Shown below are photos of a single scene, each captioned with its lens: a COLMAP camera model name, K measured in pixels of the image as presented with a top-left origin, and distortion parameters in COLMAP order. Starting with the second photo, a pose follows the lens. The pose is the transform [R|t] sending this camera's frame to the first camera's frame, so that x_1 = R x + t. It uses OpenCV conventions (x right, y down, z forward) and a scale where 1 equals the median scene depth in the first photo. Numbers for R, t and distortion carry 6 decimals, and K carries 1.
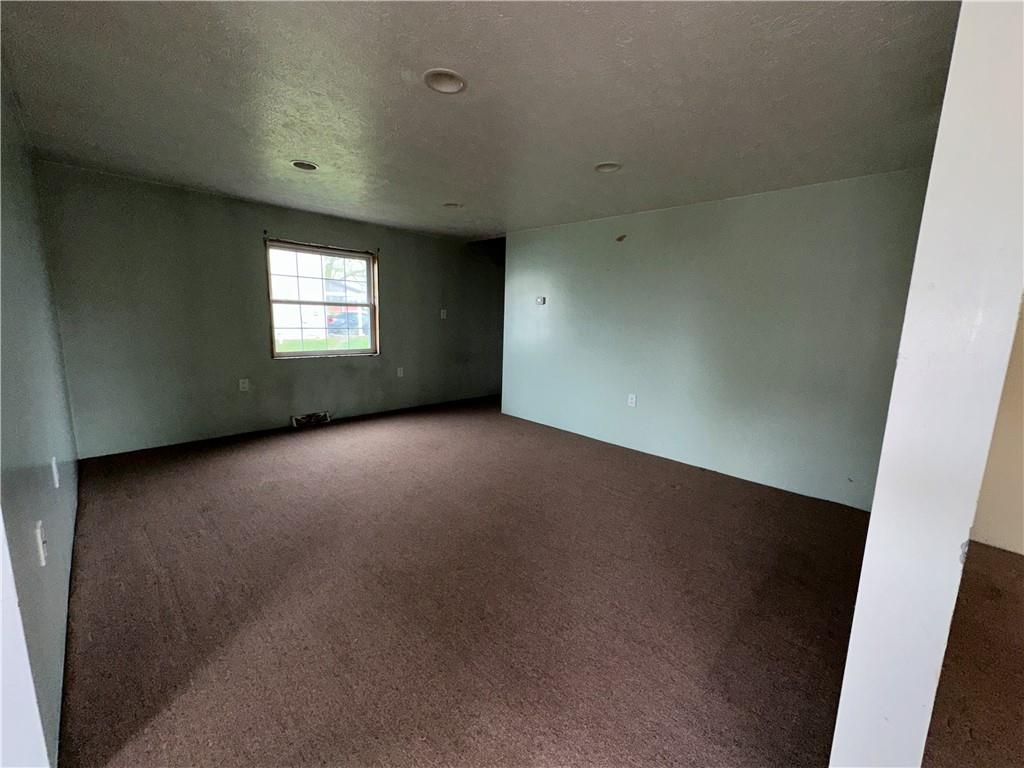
lens RADIAL K [[406.7, 0, 512.0], [0, 406.7, 384.0], [0, 0, 1]] dist [0.000358, 0.000294]
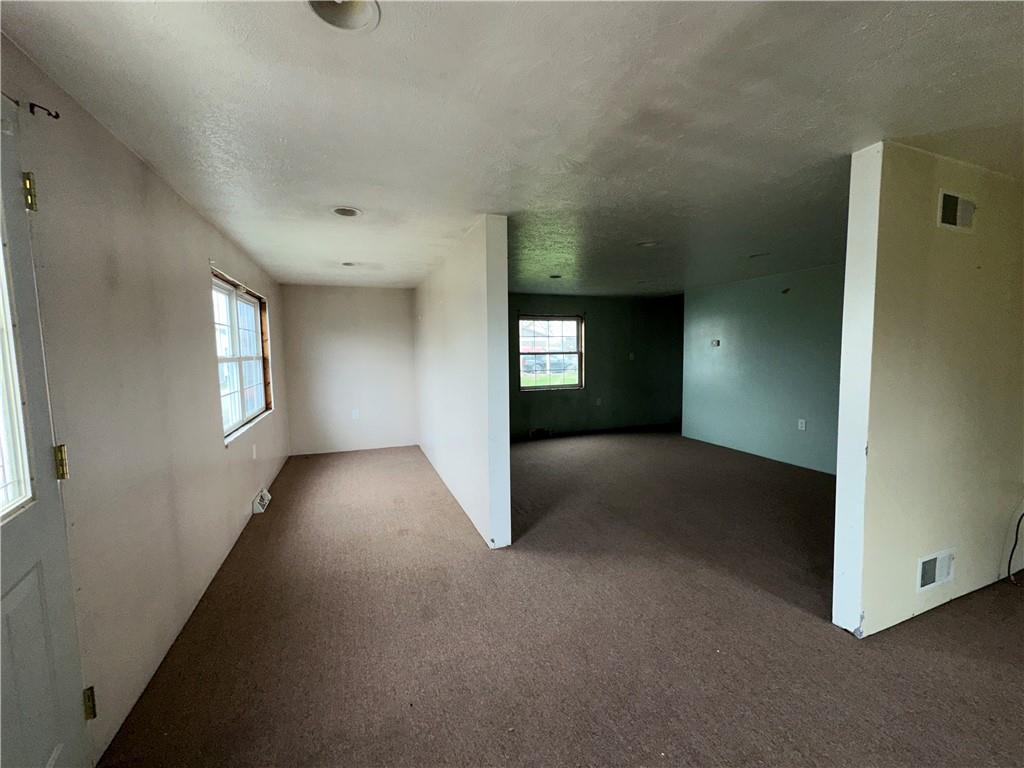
lens RADIAL K [[406.7, 0, 512.0], [0, 406.7, 384.0], [0, 0, 1]] dist [0.000358, 0.000294]
pose [[0.910942, -0.011994, -0.412361, 0.016065], [-0.024223, 0.996298, -0.082489, 0.034209], [0.411823, 0.085131, 0.907278, -0.356855]]
